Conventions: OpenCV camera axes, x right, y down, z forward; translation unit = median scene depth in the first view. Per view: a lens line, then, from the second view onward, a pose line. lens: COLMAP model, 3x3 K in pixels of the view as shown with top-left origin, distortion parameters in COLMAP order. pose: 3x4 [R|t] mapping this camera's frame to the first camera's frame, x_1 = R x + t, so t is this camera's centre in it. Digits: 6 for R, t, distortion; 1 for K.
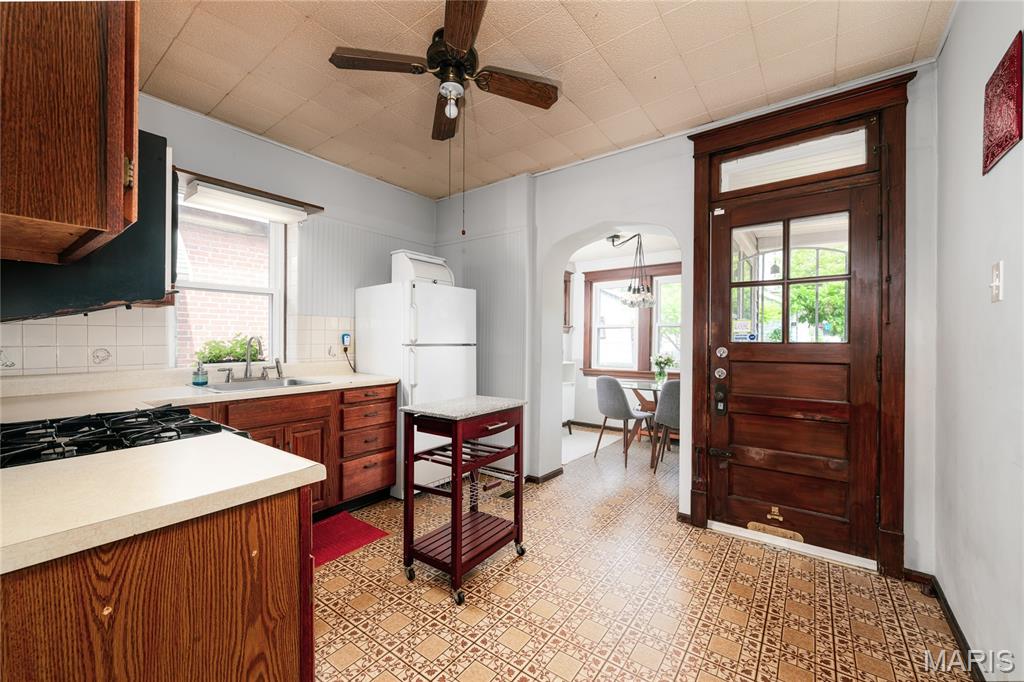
lens RADIAL K [[407.7, 0, 512.2], [0, 407.7, 339.4], [0, 0, 1]] dist [-0.000680, 0.000085]
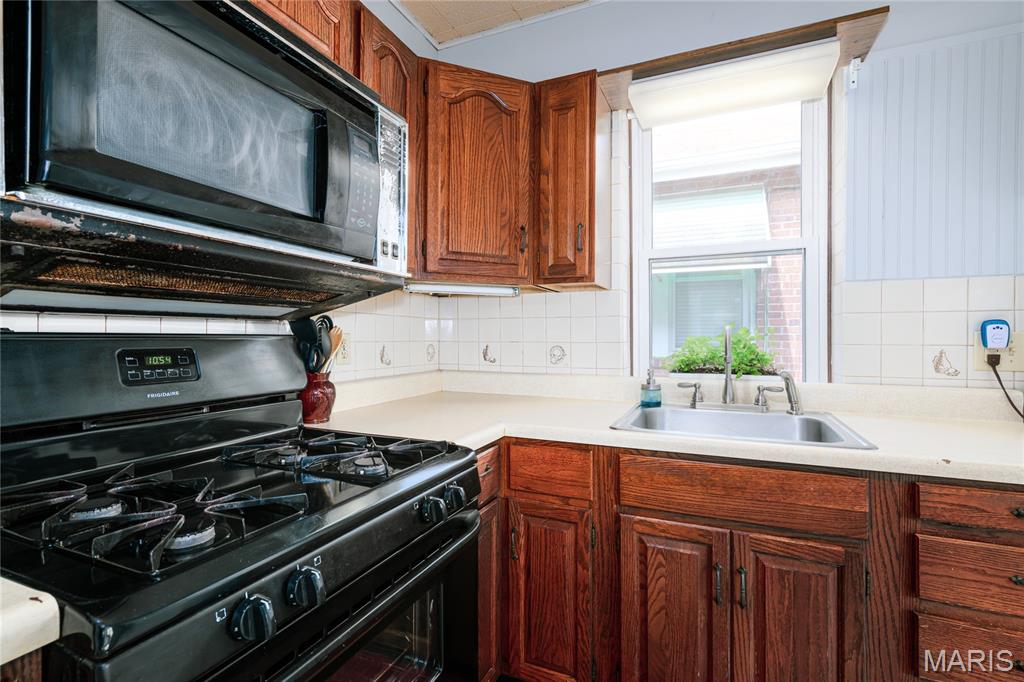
lens RADIAL K [[460.0, 0, 510.7], [0, 460.0, 338.0], [0, 0, 1]] dist [-0.001677, -0.000854]
pose [[0.217648, -0.003068, -0.976022, -0.230758], [-0.005460, 0.999976, -0.004361, 0.020687], [0.976012, 0.006278, 0.217626, 1.192126]]
